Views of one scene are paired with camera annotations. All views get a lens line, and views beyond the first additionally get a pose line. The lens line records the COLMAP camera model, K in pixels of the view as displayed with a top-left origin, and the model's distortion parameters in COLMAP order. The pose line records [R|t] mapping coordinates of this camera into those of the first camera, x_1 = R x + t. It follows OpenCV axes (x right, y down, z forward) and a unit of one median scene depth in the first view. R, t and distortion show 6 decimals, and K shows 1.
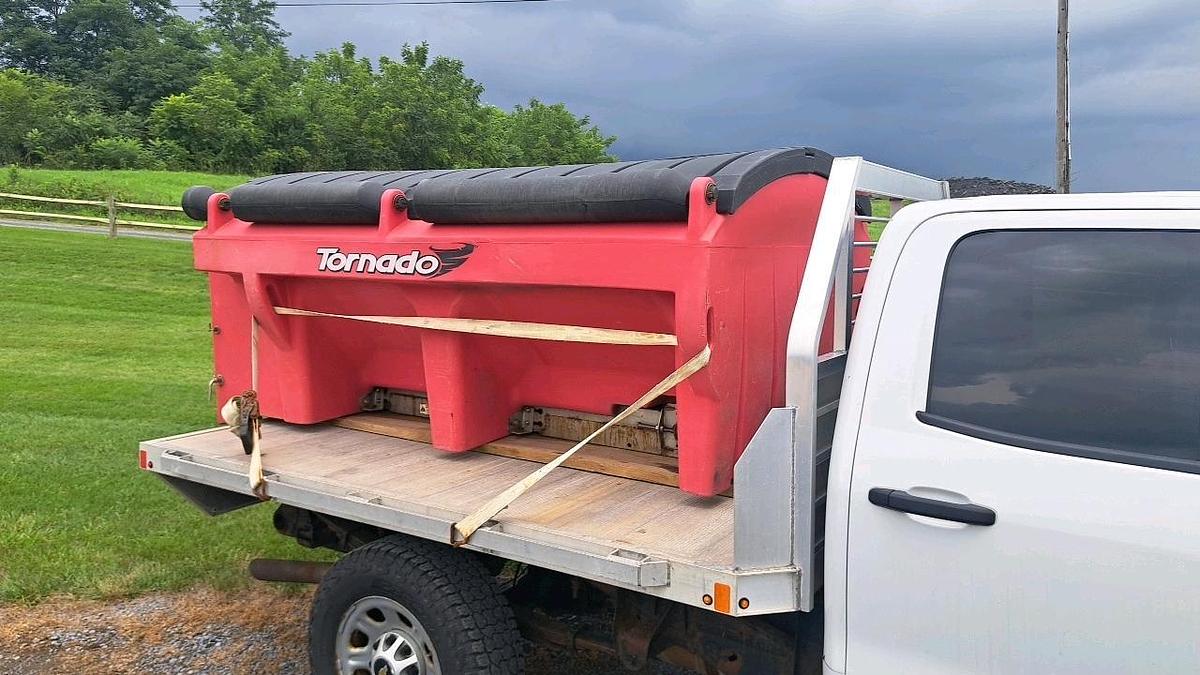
lens RADIAL K [[867.3, 0, 613.9], [0, 867.3, 311.0], [0, 0, 1]] dist [0.070430, -0.075787]
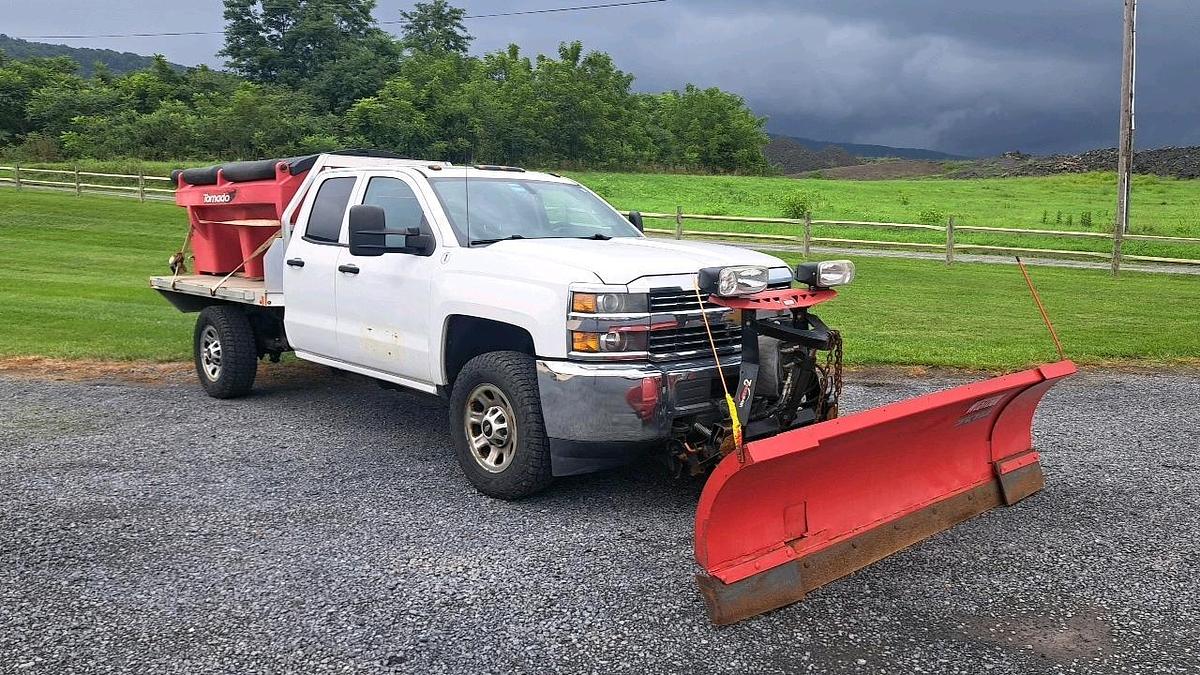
lens RADIAL K [[866.3, 0, 611.7], [0, 866.3, 322.0], [0, 0, 1]] dist [0.138106, -0.213018]
pose [[0.971175, 0.021465, -0.237401, 1.422131], [-0.013777, 0.999327, 0.033994, 0.194948], [0.237971, -0.029743, 0.970817, -1.185172]]
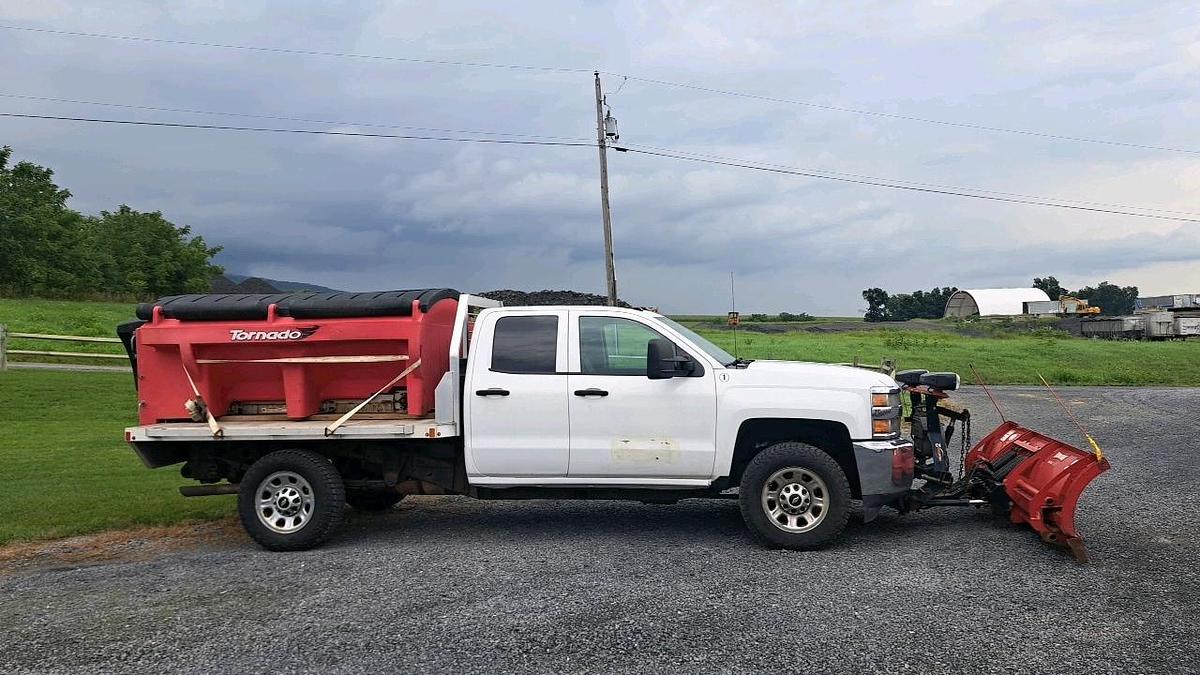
lens RADIAL K [[873.5, 0, 615.1], [0, 873.5, 332.7], [0, 0, 1]] dist [0.075096, -0.094435]
pose [[0.904143, -0.016592, 0.426908, -0.432777], [0.059590, 0.994376, -0.087557, 0.197871], [-0.423054, 0.104603, 0.900046, -1.502223]]
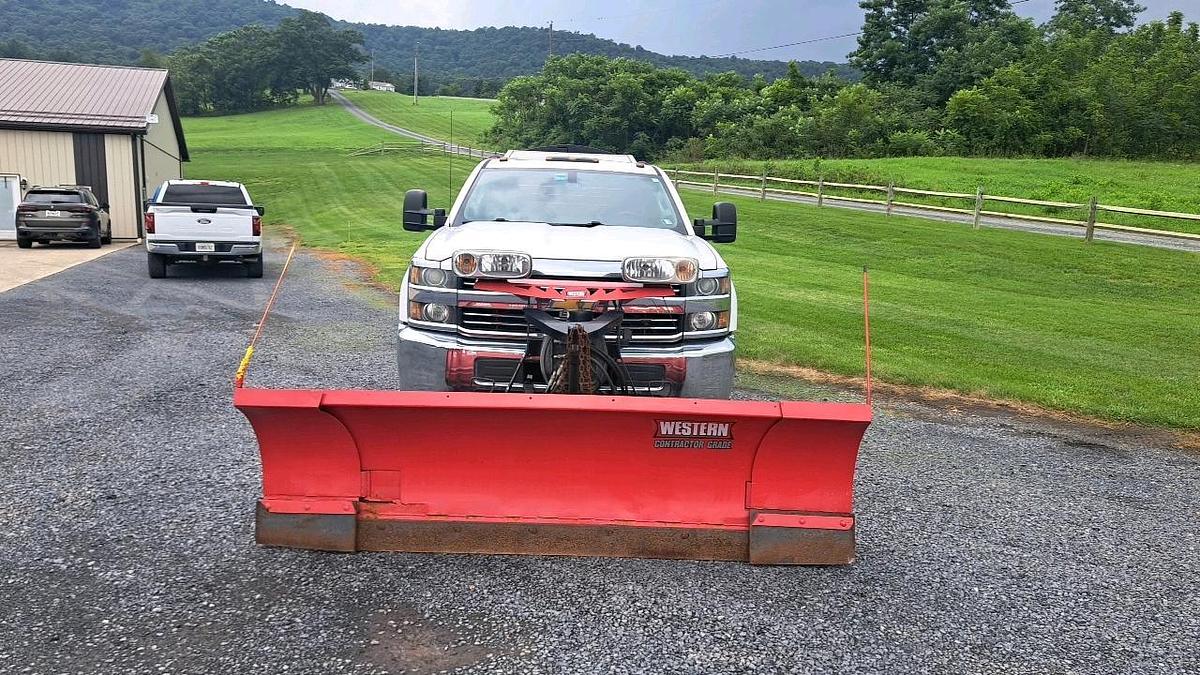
lens RADIAL K [[873.5, 0, 615.1], [0, 873.5, 332.7], [0, 0, 1]] dist [0.075096, -0.094435]
pose [[0.567699, 0.130467, -0.812832, 2.562424], [-0.098345, 0.991039, 0.090384, 0.136017], [0.817341, 0.028627, 0.575443, -0.457998]]
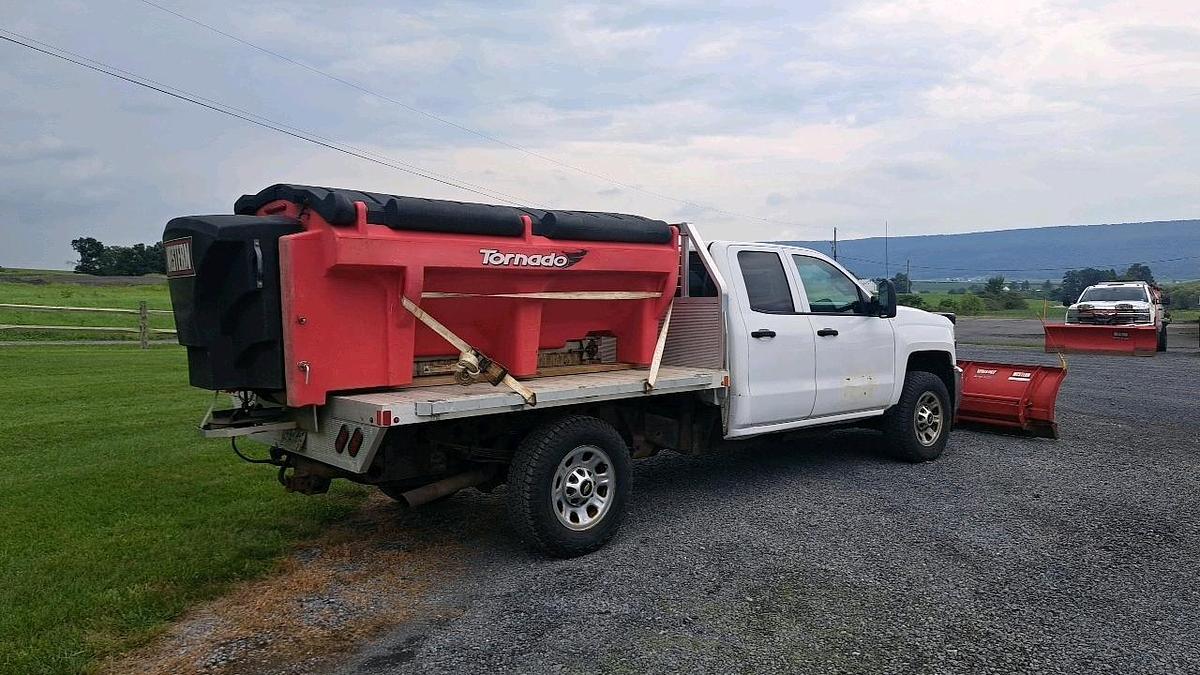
lens RADIAL K [[866.3, 0, 611.7], [0, 866.3, 322.0], [0, 0, 1]] dist [0.138106, -0.213018]
pose [[0.271191, -0.035459, 0.961872, -1.790195], [0.085364, 0.996269, 0.012659, 0.054144], [-0.958733, 0.078676, 0.273206, 0.409149]]
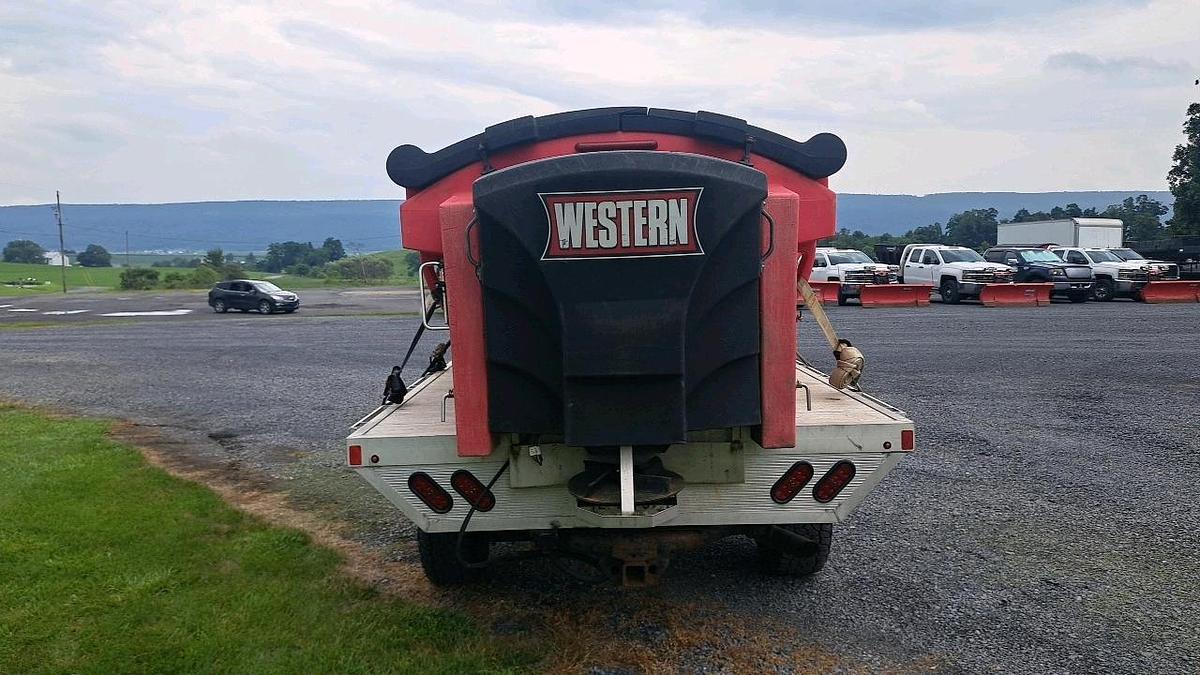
lens RADIAL K [[860.8, 0, 600.0], [0, 860.8, 337.5], [0, 0, 1]] dist [0.070971, -0.074037]
pose [[-0.543814, -0.070502, 0.836239, -1.244462], [0.087671, 0.986240, 0.140162, -0.103149], [-0.834614, 0.149536, -0.530149, 1.941493]]
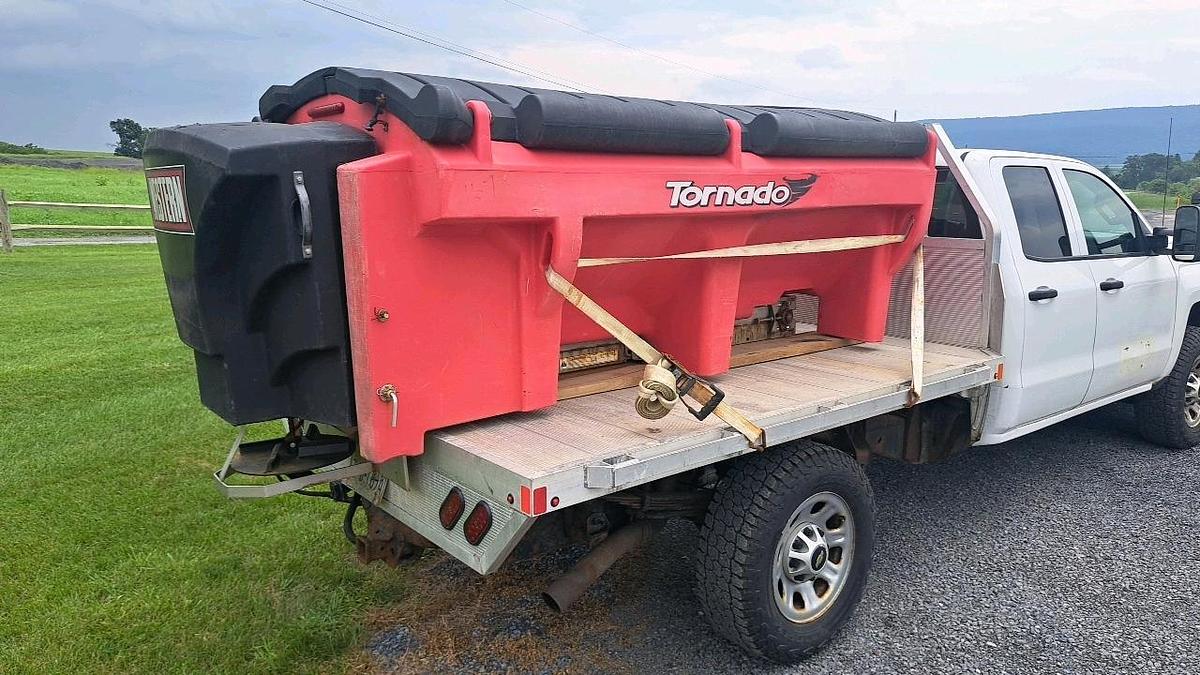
lens RADIAL K [[866.3, 0, 611.7], [0, 866.3, 322.0], [0, 0, 1]] dist [0.138106, -0.213018]
pose [[0.311428, -0.156555, 0.937285, -1.255705], [0.080140, 0.987149, 0.138256, -0.060293], [-0.946885, 0.032057, 0.319972, 0.815140]]
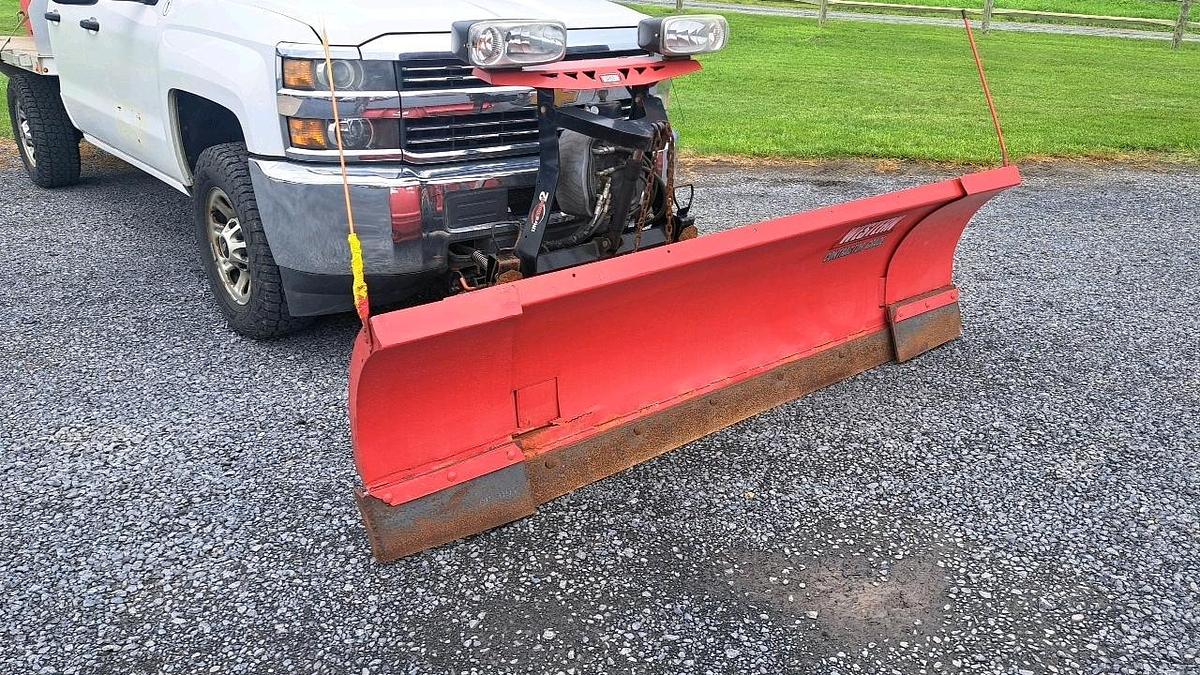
lens RADIAL K [[860.8, 0, 600.0], [0, 860.8, 337.5], [0, 0, 1]] dist [0.070971, -0.074037]
pose [[0.955919, 0.107220, -0.273354, 1.656408], [-0.021501, 0.954008, 0.299010, 0.194788], [0.292842, -0.279952, 0.914260, -0.699258]]
